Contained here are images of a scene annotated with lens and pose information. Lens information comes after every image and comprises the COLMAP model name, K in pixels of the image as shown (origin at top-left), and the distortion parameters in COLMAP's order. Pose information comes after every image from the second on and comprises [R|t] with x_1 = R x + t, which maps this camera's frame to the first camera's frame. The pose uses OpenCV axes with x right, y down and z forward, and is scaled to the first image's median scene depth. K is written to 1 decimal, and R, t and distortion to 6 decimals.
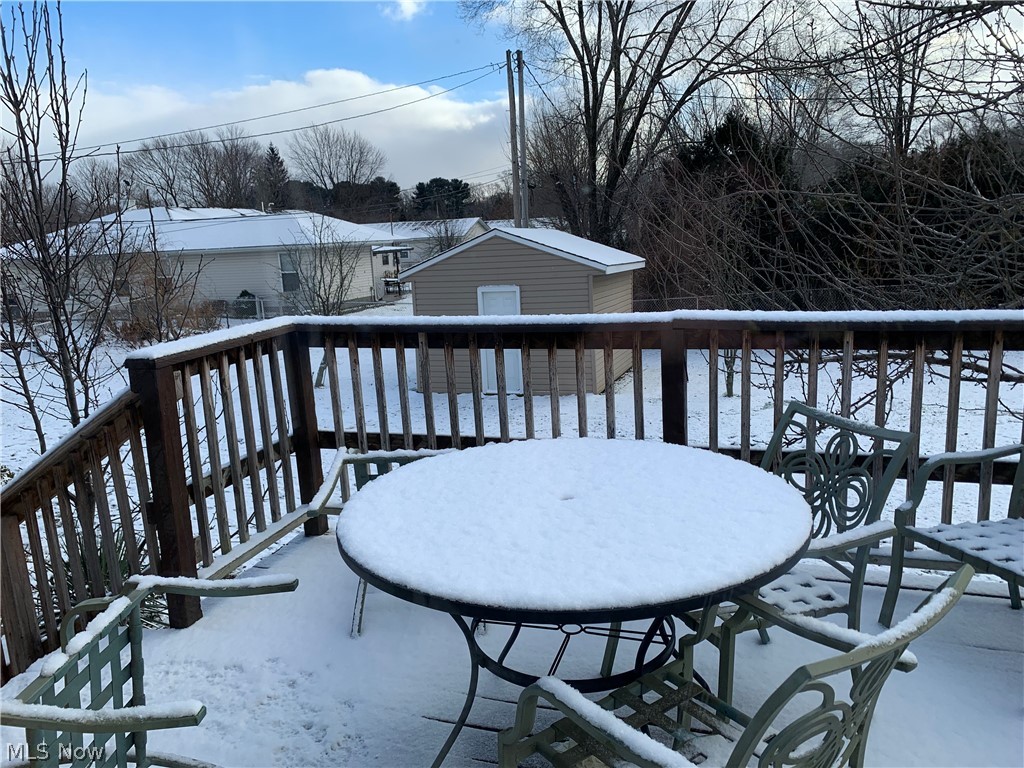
lens RADIAL K [[766.3, 0, 494.6], [0, 766.3, 388.2], [0, 0, 1]] dist [0.131055, -0.326796]
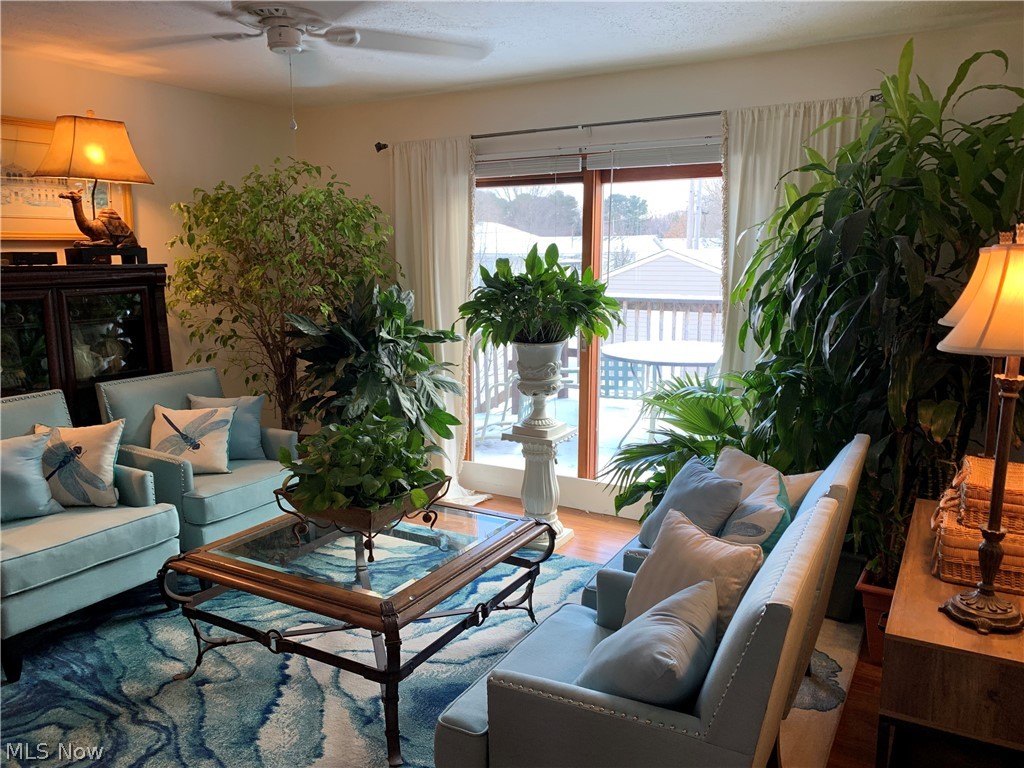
lens RADIAL K [[769.0, 0, 505.5], [0, 769.0, 390.0], [0, 0, 1]] dist [0.032339, -0.032870]
pose [[0.977696, 0.087439, -0.190956, 0.001538], [-0.089989, 0.995932, -0.004705, 0.034455], [0.189768, 0.021784, 0.981587, -0.187908]]
